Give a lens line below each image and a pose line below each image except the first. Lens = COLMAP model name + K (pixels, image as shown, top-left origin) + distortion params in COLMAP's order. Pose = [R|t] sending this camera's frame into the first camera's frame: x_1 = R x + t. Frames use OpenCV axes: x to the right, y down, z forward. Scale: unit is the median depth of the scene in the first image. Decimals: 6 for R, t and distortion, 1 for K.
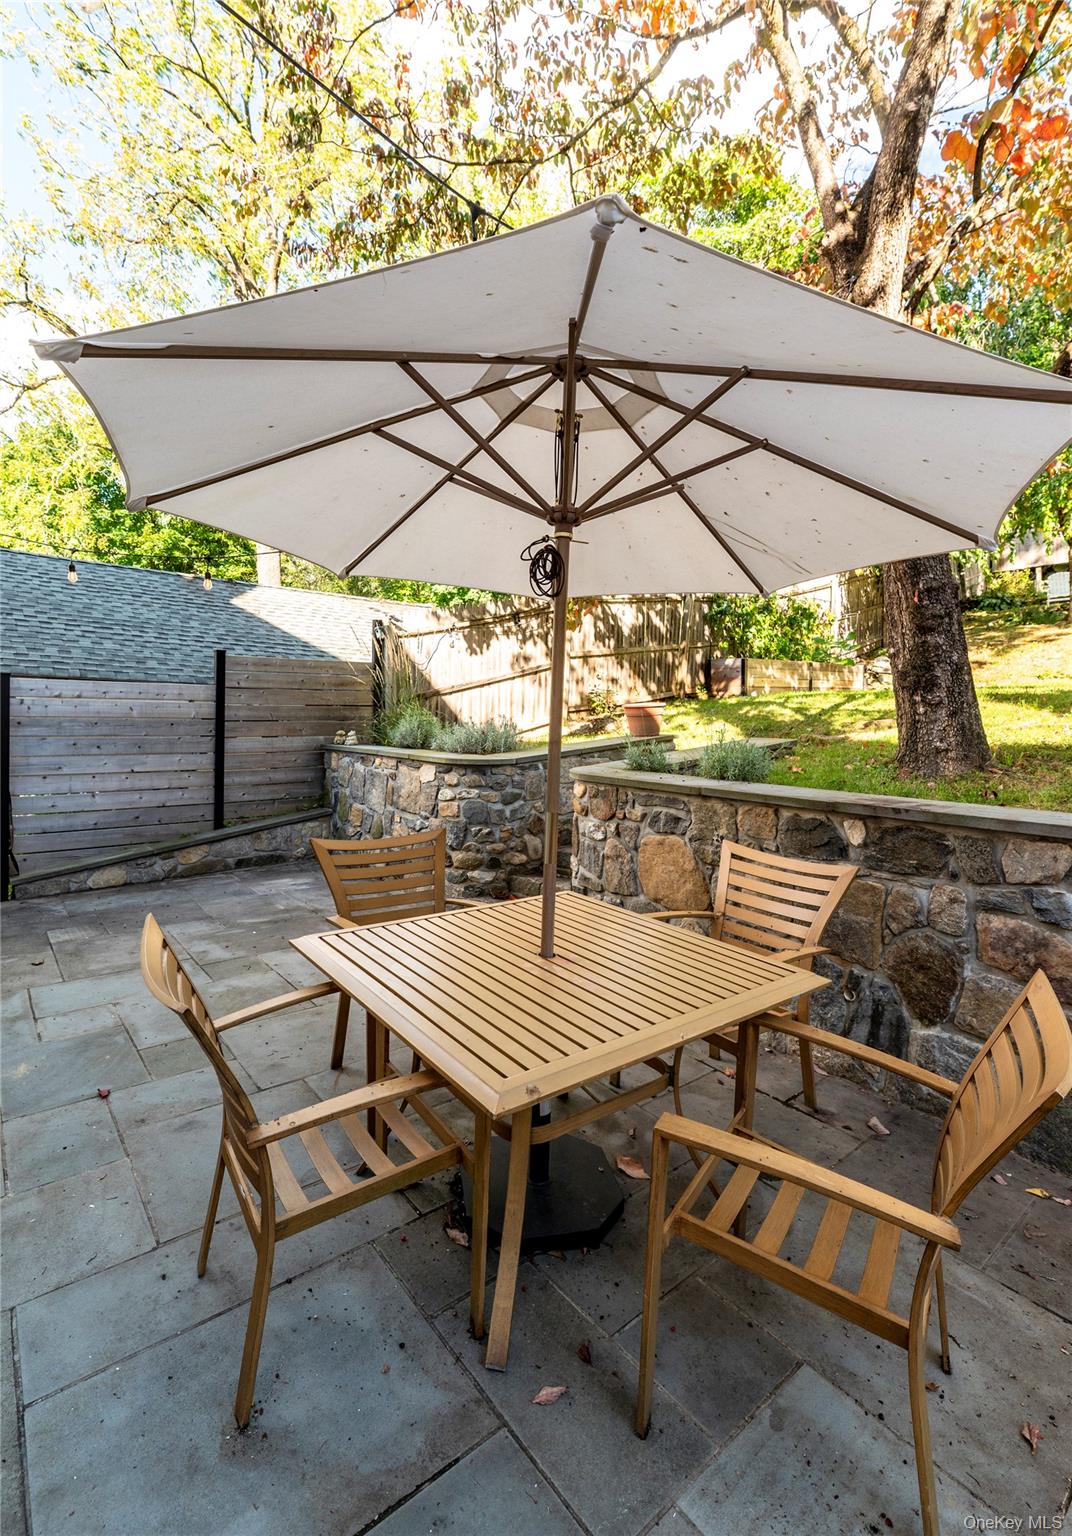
lens RADIAL K [[703.4, 0, 530.0], [0, 703.4, 711.2], [0, 0, 1]] dist [-0.001550, -0.000430]
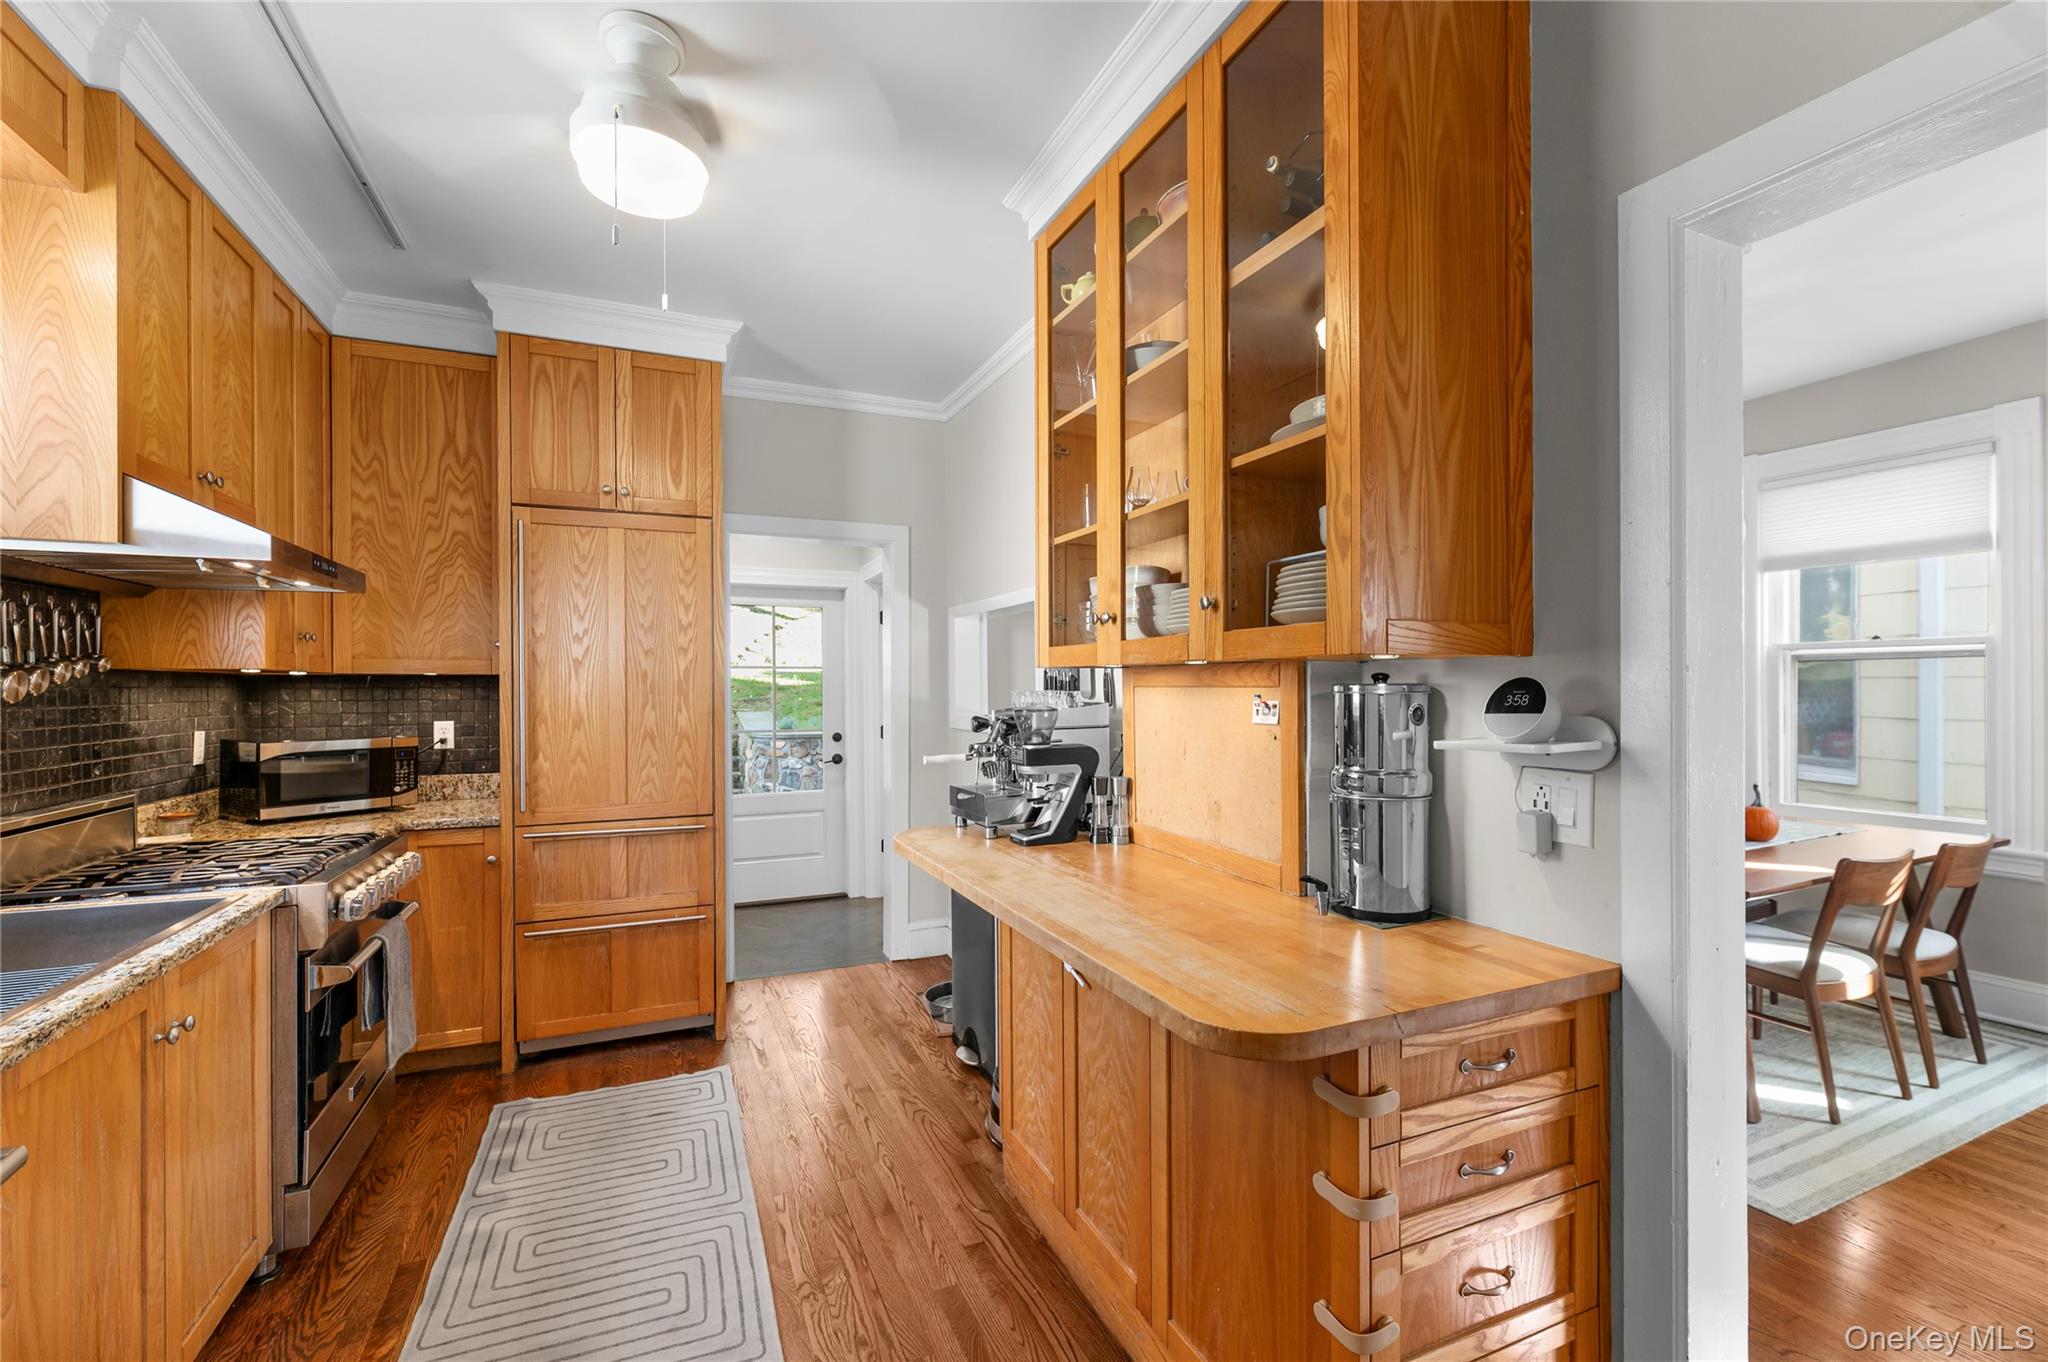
lens RADIAL K [[868.8, 0, 1025.2], [0, 868.8, 687.4], [0, 0, 1]] dist [-0.000187, -0.000124]
pose [[0.258944, -0.010995, 0.965830, -1.547265], [-0.003061, 0.999921, 0.012203, -0.050808], [-0.965888, -0.006116, 0.258889, -0.151571]]
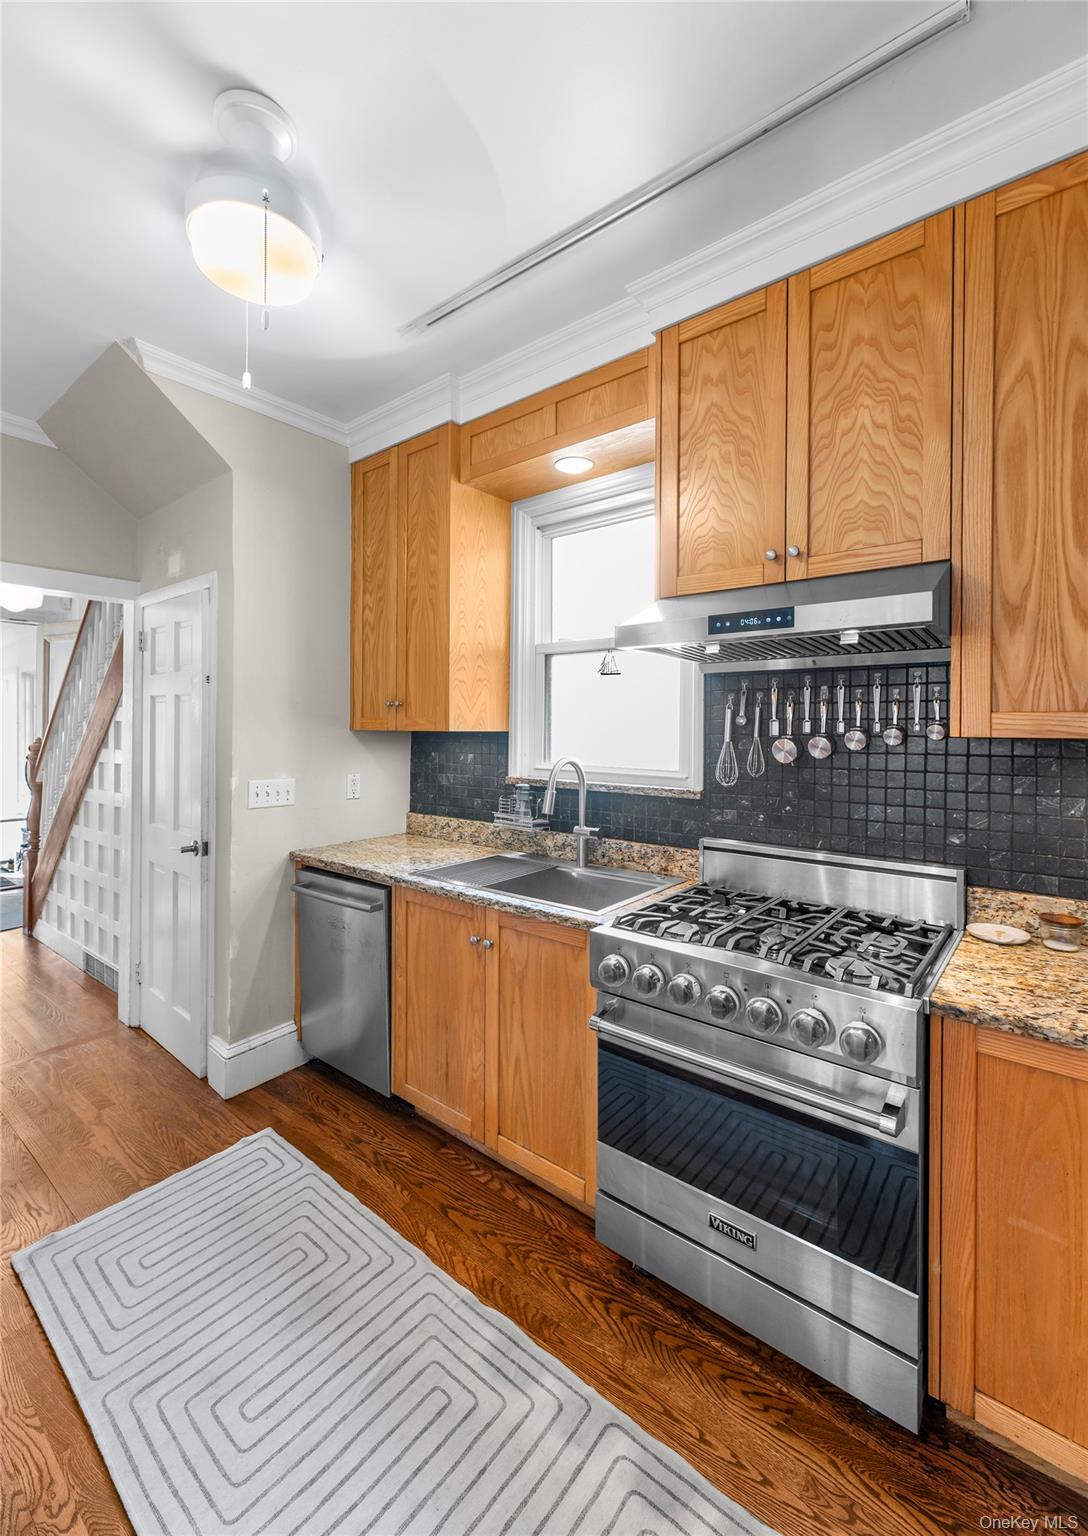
lens RADIAL K [[653.3, 0, 548.4], [0, 653.3, 729.0], [0, 0, 1]] dist [0.001558, -0.000735]
pose [[0.211842, -0.008870, -0.977264, -0.904525], [0.004126, 0.999958, -0.008182, -0.056000], [0.977295, -0.002299, 0.211870, 0.176606]]
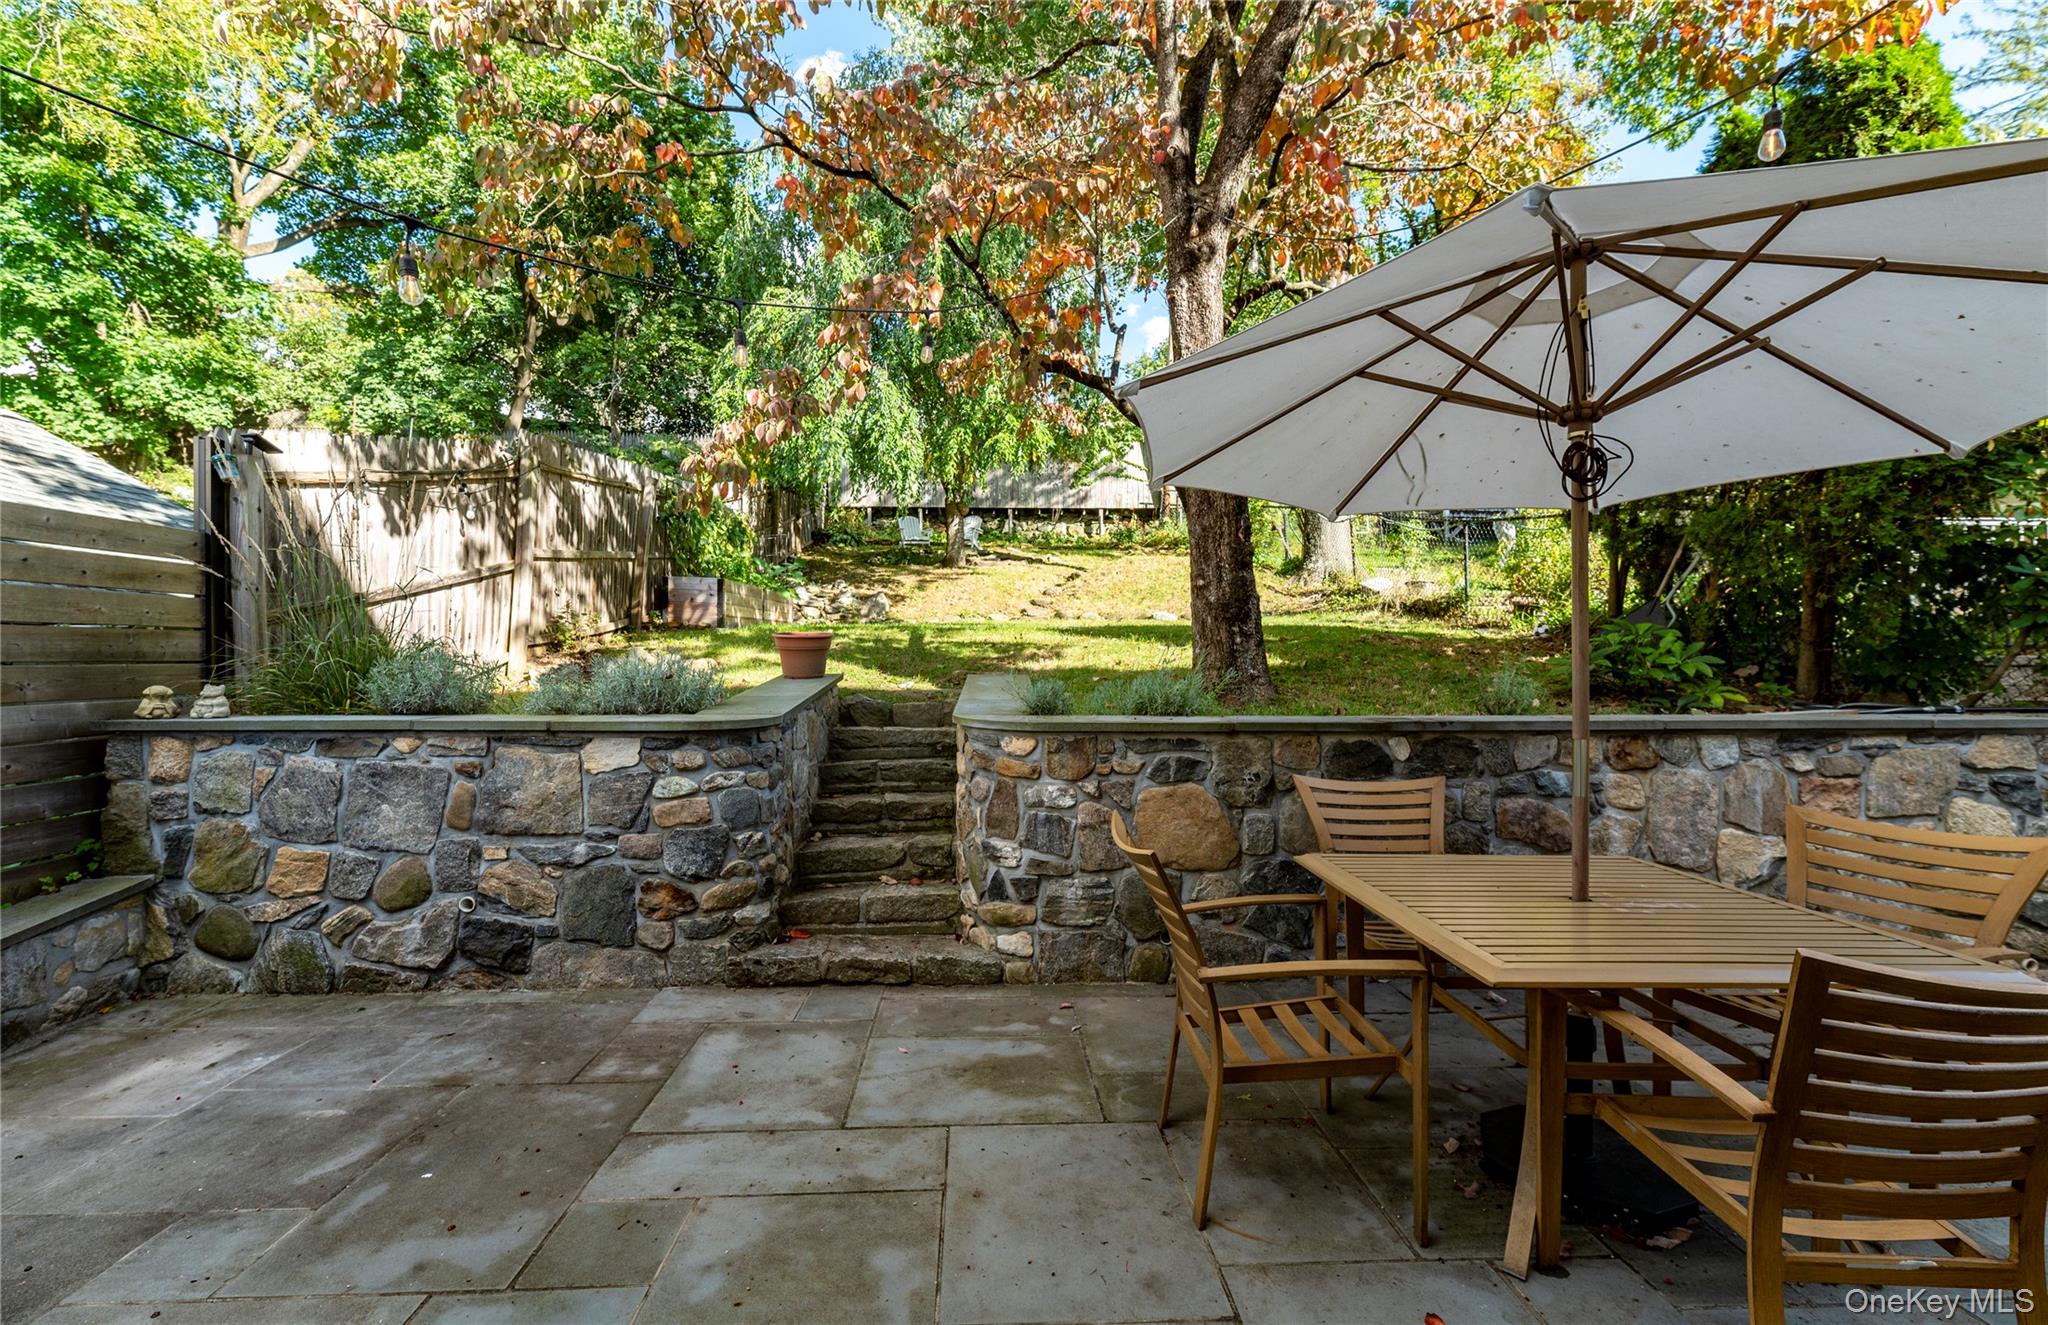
lens RADIAL K [[858.9, 0, 1022.3], [0, 858.9, 663.8], [0, 0, 1]] dist [-0.000741, -0.000446]
pose [[0.586940, -0.014096, 0.809508, -0.521376], [0.002755, 0.999877, 0.015414, 0.010847], [-0.809626, -0.006816, 0.586907, 0.383876]]
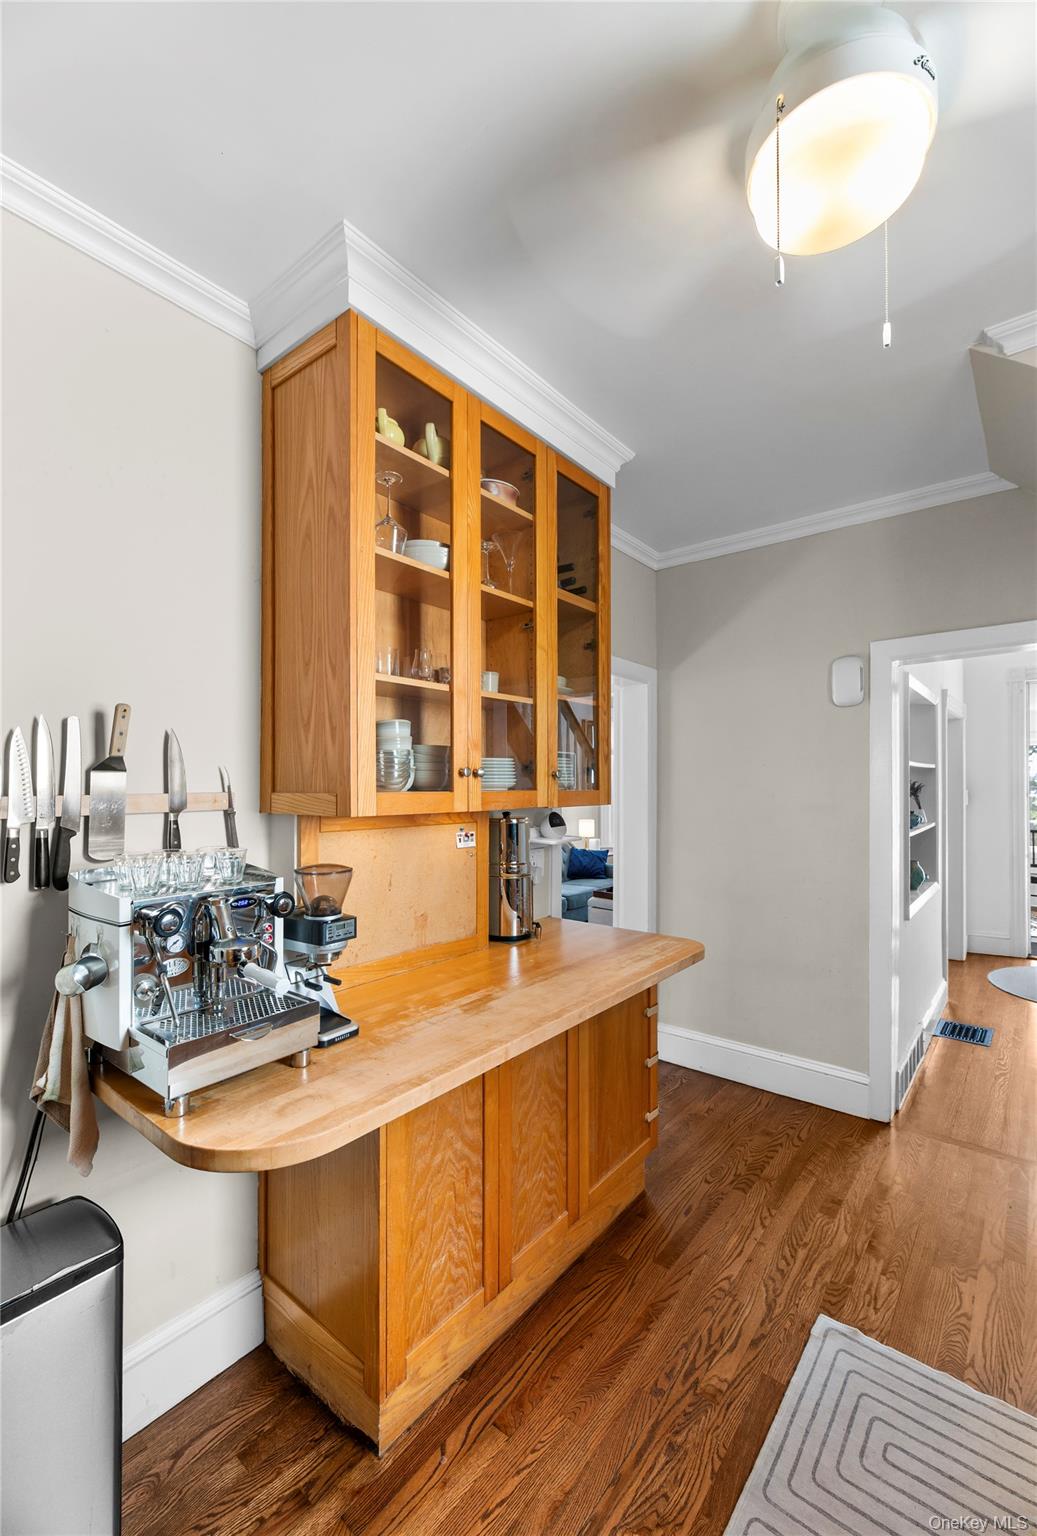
lens RADIAL K [[639.6, 0, 515.0], [0, 639.6, 780.9], [0, 0, 1]] dist [-0.000206, -0.000206]
pose [[-0.979069, -0.008059, -0.203368, -1.074242], [-0.004434, 0.999823, -0.018274, -0.067854], [0.203479, -0.016990, -0.978932, 0.291299]]
